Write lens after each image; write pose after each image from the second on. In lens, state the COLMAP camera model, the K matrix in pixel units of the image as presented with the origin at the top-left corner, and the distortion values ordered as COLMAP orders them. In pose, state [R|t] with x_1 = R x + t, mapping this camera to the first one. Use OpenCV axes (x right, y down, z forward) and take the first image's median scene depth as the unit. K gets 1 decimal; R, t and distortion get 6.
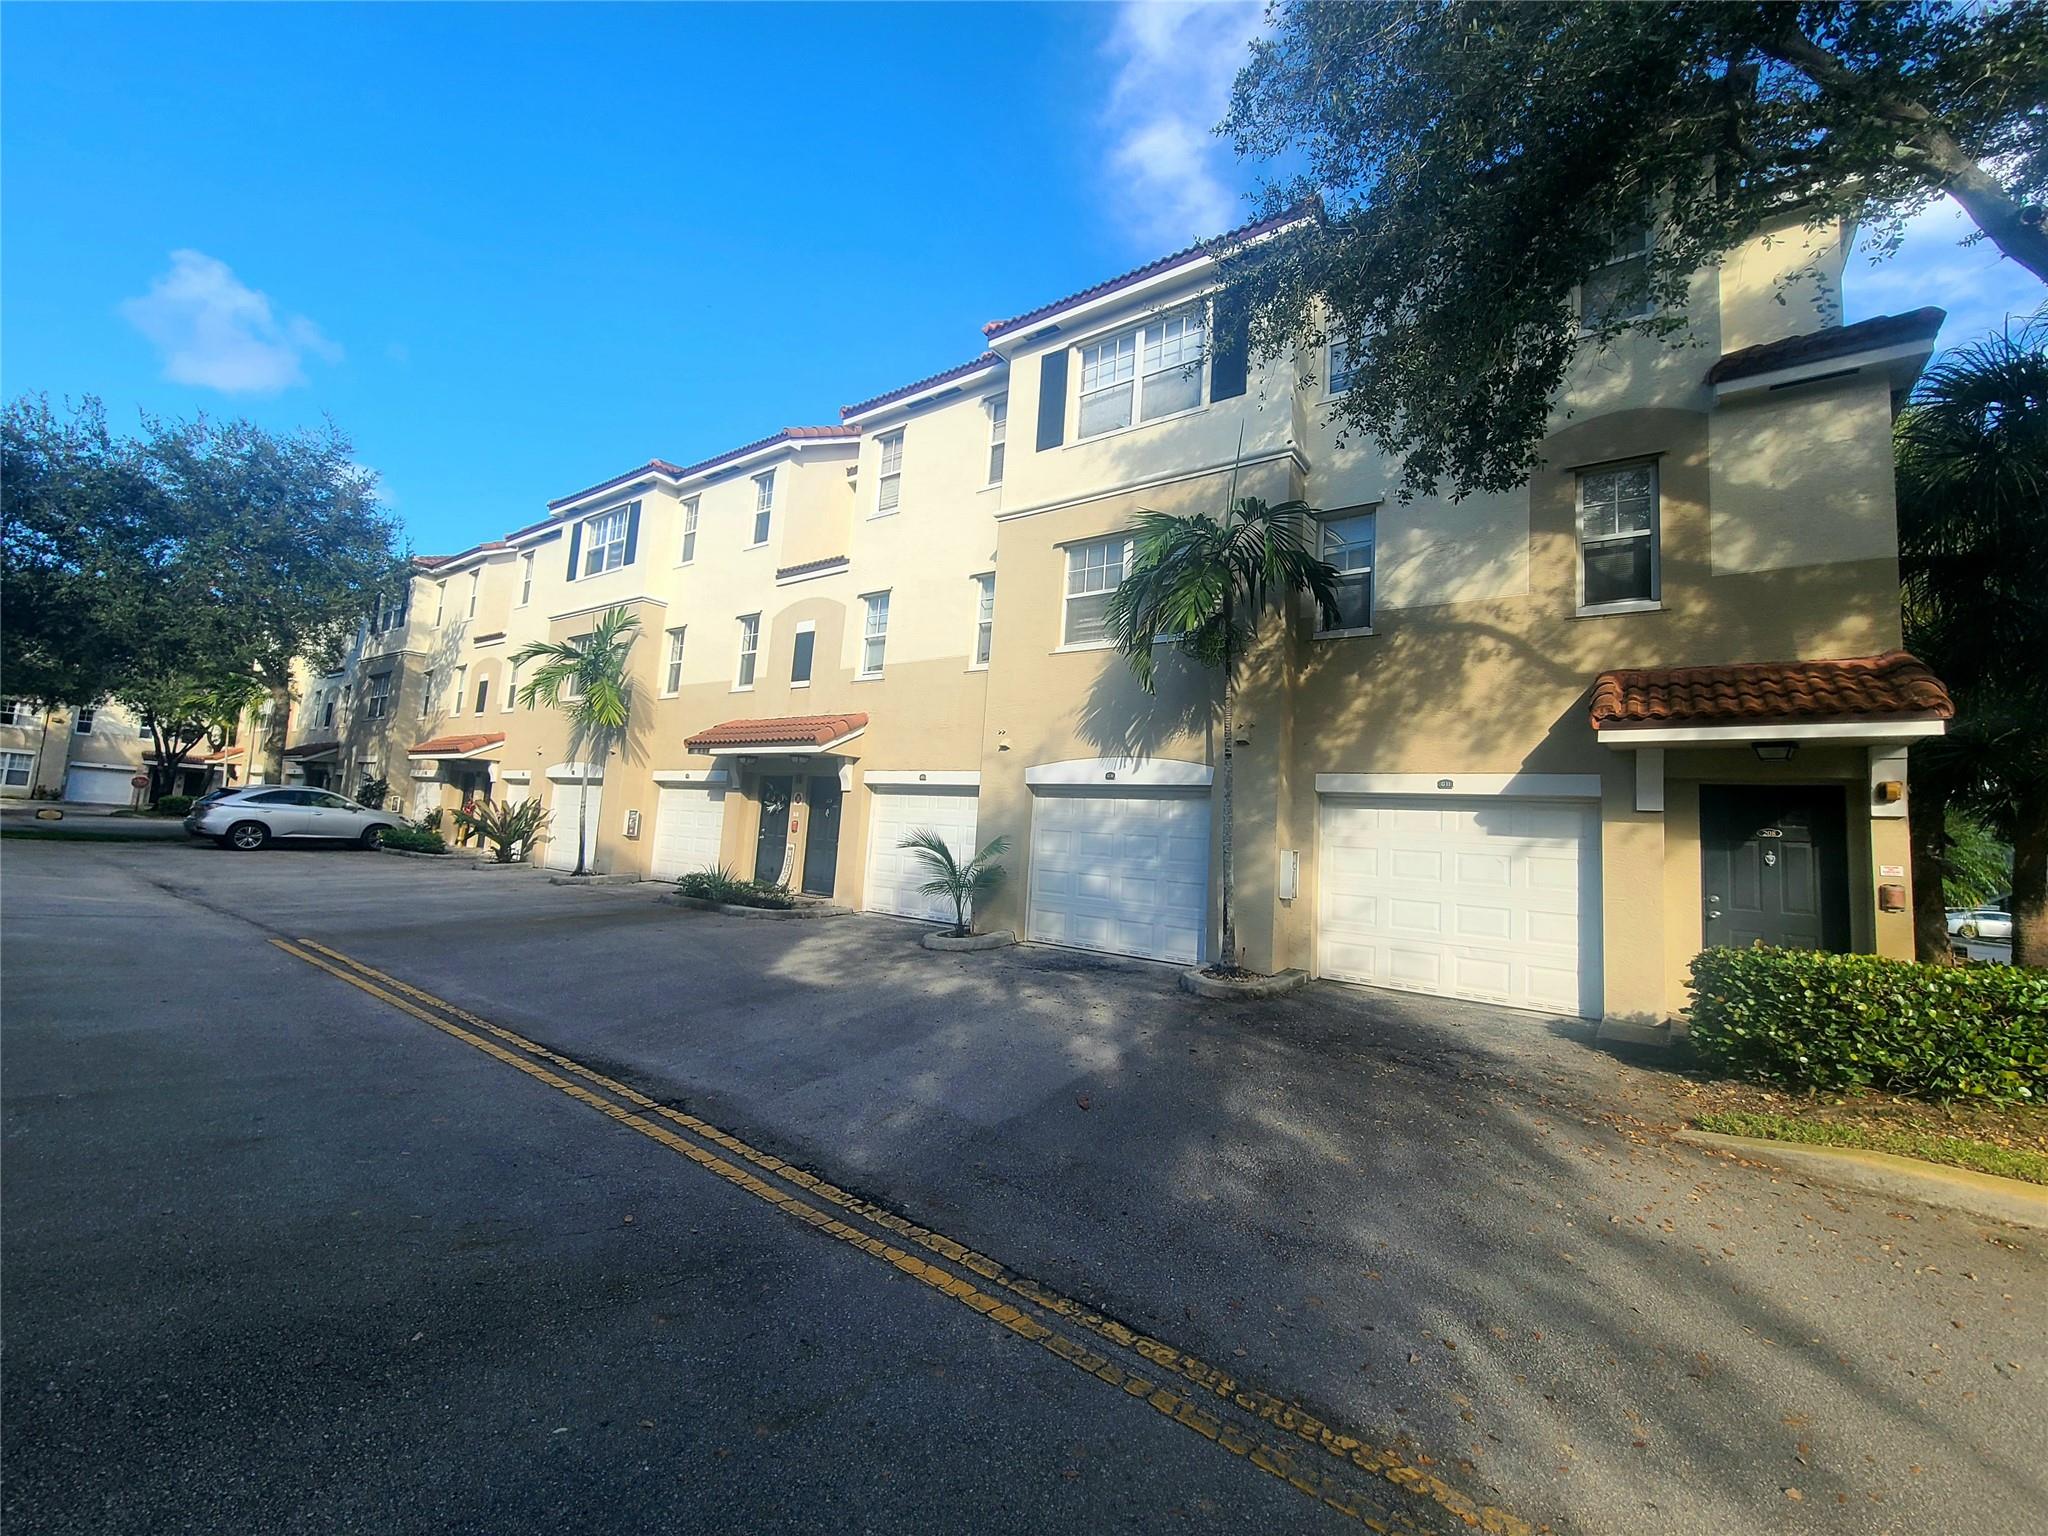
lens RADIAL K [[834.3, 0, 1034.3], [0, 834.3, 758.3], [0, 0, 1]] dist [-0.002834, -0.000578]
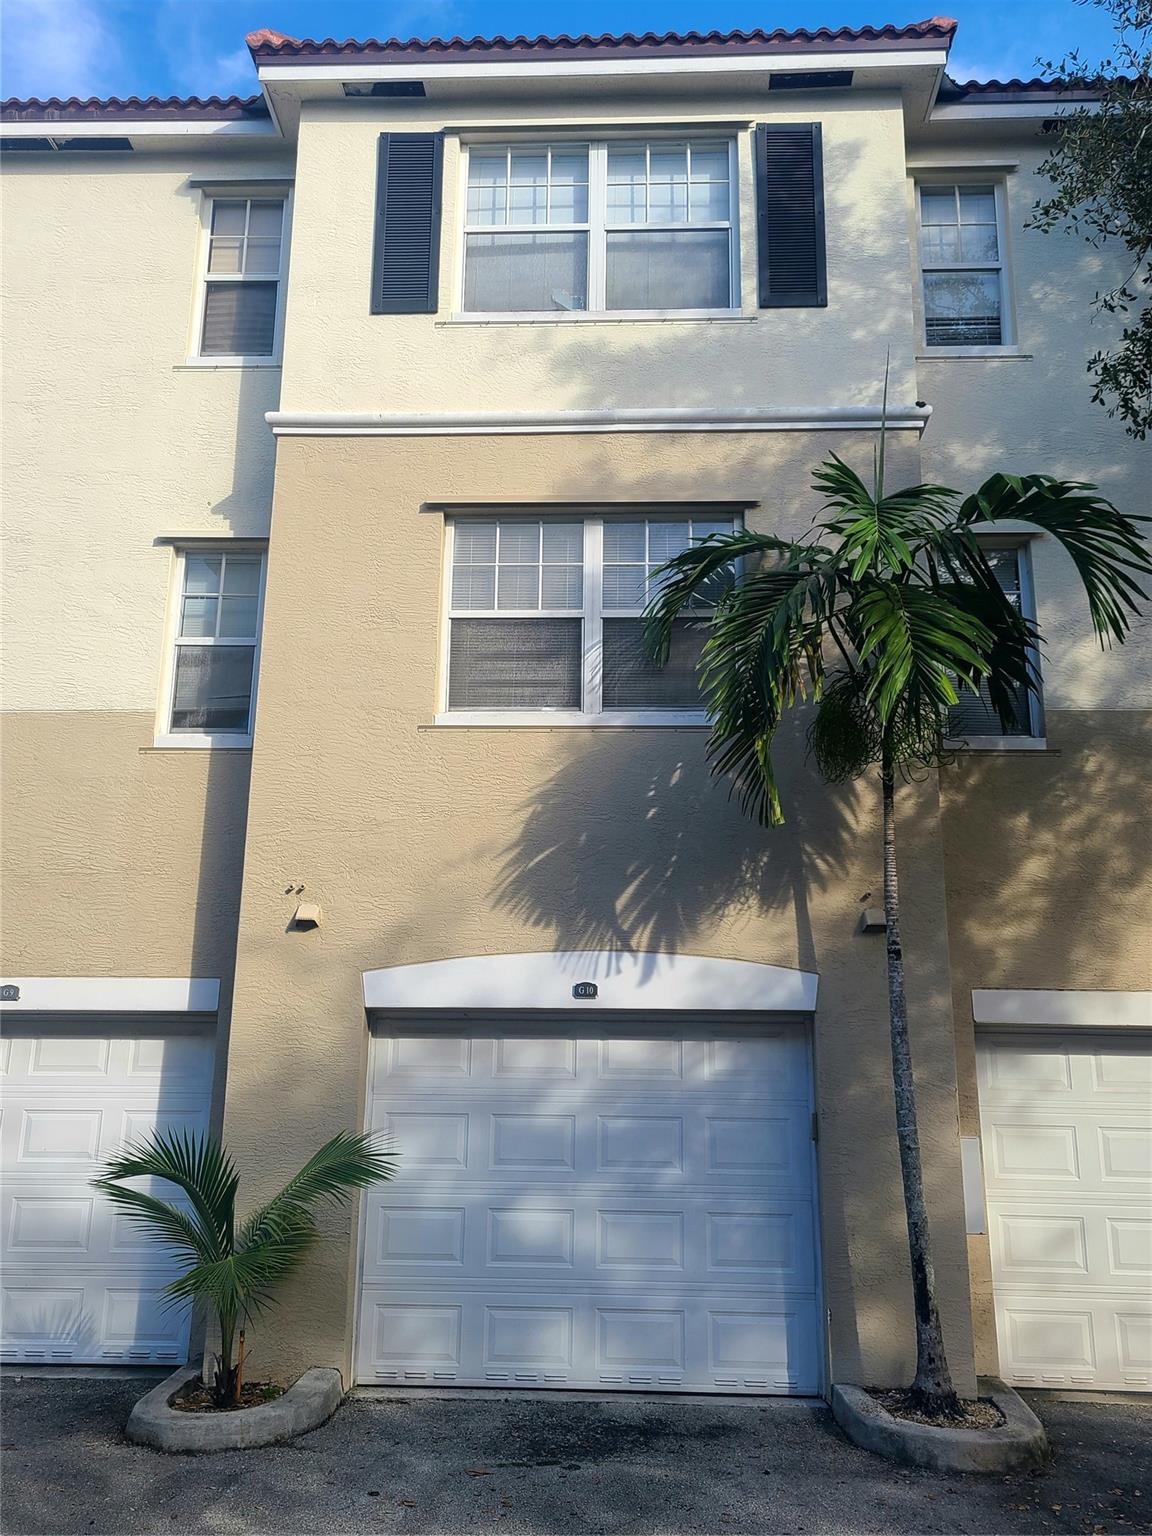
lens RADIAL K [[1378.5, 0, 576.0], [0, 1378.5, 768.0], [0, 0, 1]] dist [0.059505, -0.007511]
pose [[0.833194, 0.095523, 0.544667, -0.354459], [-0.016242, 0.988770, -0.148563, 0.012663], [-0.552742, 0.114935, 0.825389, 0.339625]]
